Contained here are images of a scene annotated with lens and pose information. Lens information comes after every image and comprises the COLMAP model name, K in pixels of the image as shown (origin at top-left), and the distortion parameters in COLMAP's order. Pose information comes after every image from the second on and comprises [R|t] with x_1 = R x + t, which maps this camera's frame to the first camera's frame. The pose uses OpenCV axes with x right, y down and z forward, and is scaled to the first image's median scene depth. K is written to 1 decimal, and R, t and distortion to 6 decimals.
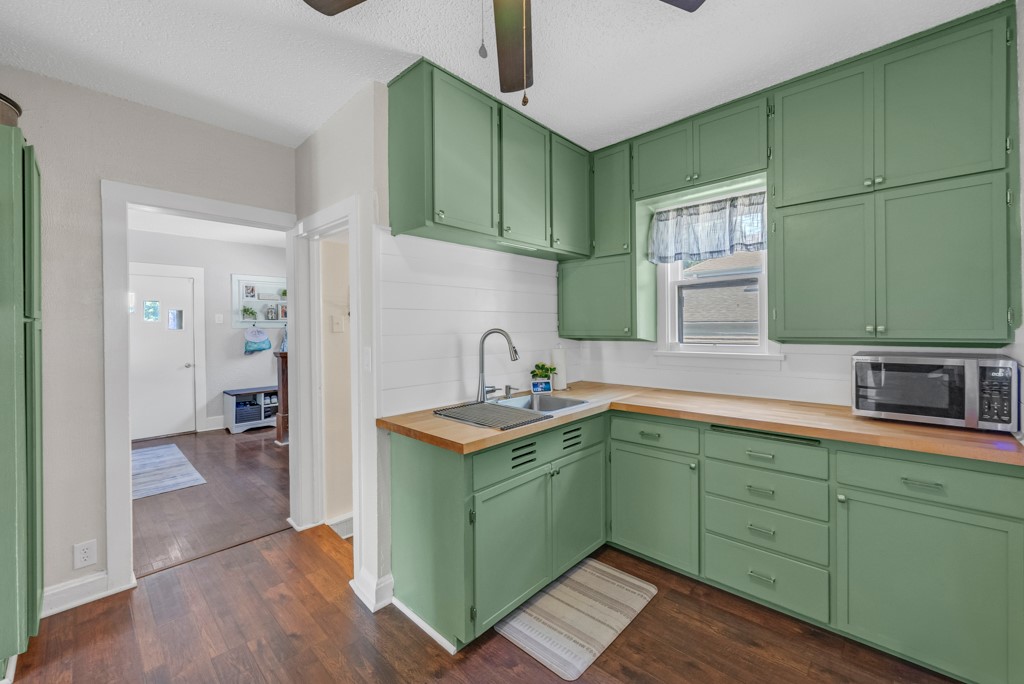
lens RADIAL K [[414.8, 0, 510.6], [0, 414.8, 332.5], [0, 0, 1]] dist [-0.000085, -0.000016]
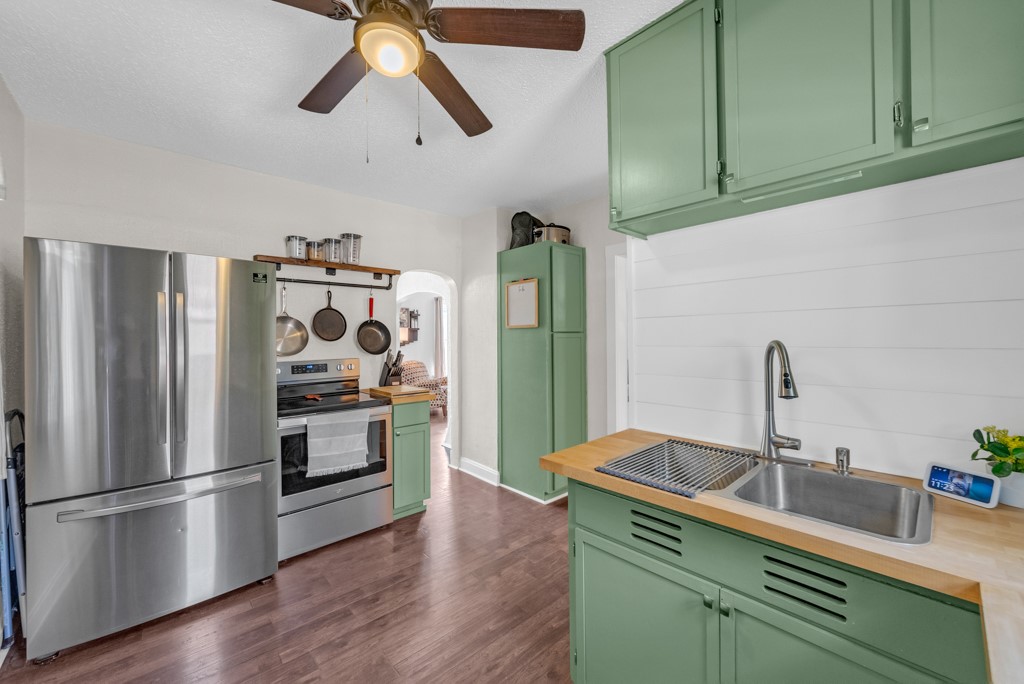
lens RADIAL K [[400.6, 0, 514.5], [0, 400.6, 337.4], [0, 0, 1]] dist [0.000434, -0.000029]
pose [[-0.072352, 0.006479, -0.997358, 0.651427], [0.005292, 0.999967, 0.006112, -0.019597], [0.997365, -0.004836, -0.072384, 0.780437]]
